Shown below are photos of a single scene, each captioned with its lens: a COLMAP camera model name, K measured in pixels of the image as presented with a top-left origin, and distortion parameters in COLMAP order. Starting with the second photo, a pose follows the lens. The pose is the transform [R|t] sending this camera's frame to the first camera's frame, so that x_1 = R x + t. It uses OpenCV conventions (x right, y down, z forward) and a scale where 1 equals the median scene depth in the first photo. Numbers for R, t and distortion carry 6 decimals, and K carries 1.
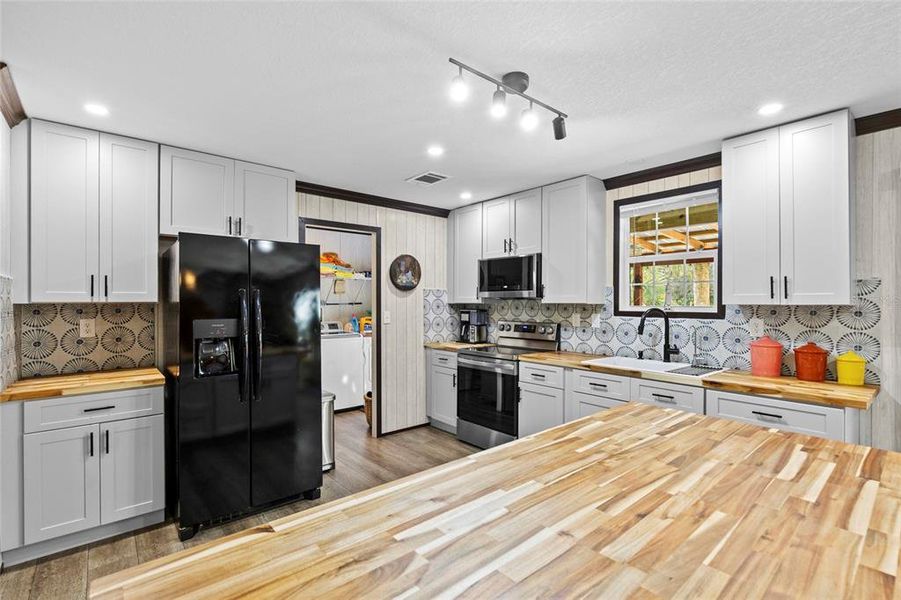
lens RADIAL K [[422.4, 0, 454.3], [0, 422.4, 301.2], [0, 0, 1]] dist [0.003188, -0.001913]
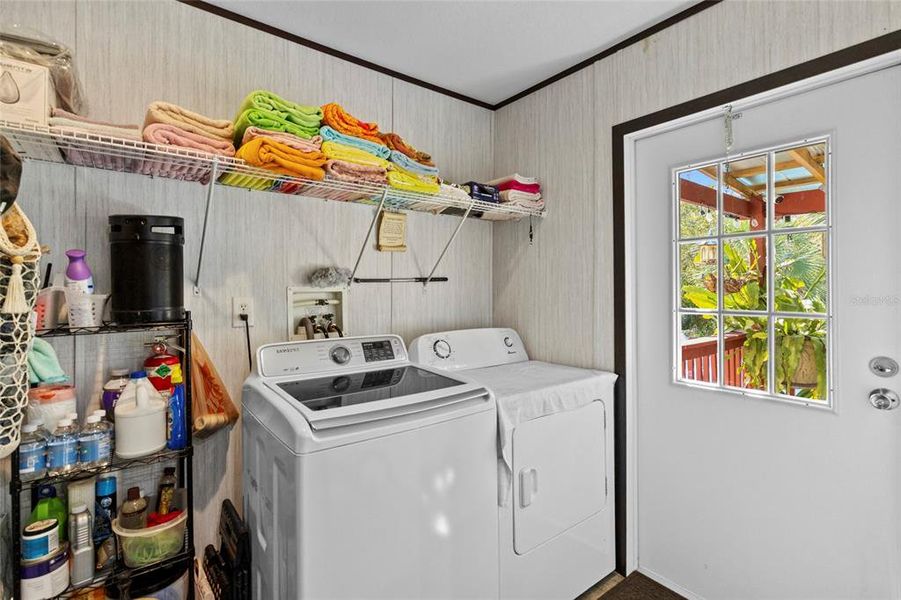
lens RADIAL K [[422.4, 0, 453.2], [0, 422.4, 290.3], [0, 0, 1]] dist [0.003188, -0.001913]
pose [[0.999488, -0.001633, -0.031955, -0.349012], [0.001993, 0.999935, 0.011238, 0.018241], [0.031934, -0.011296, 0.999426, 1.087081]]
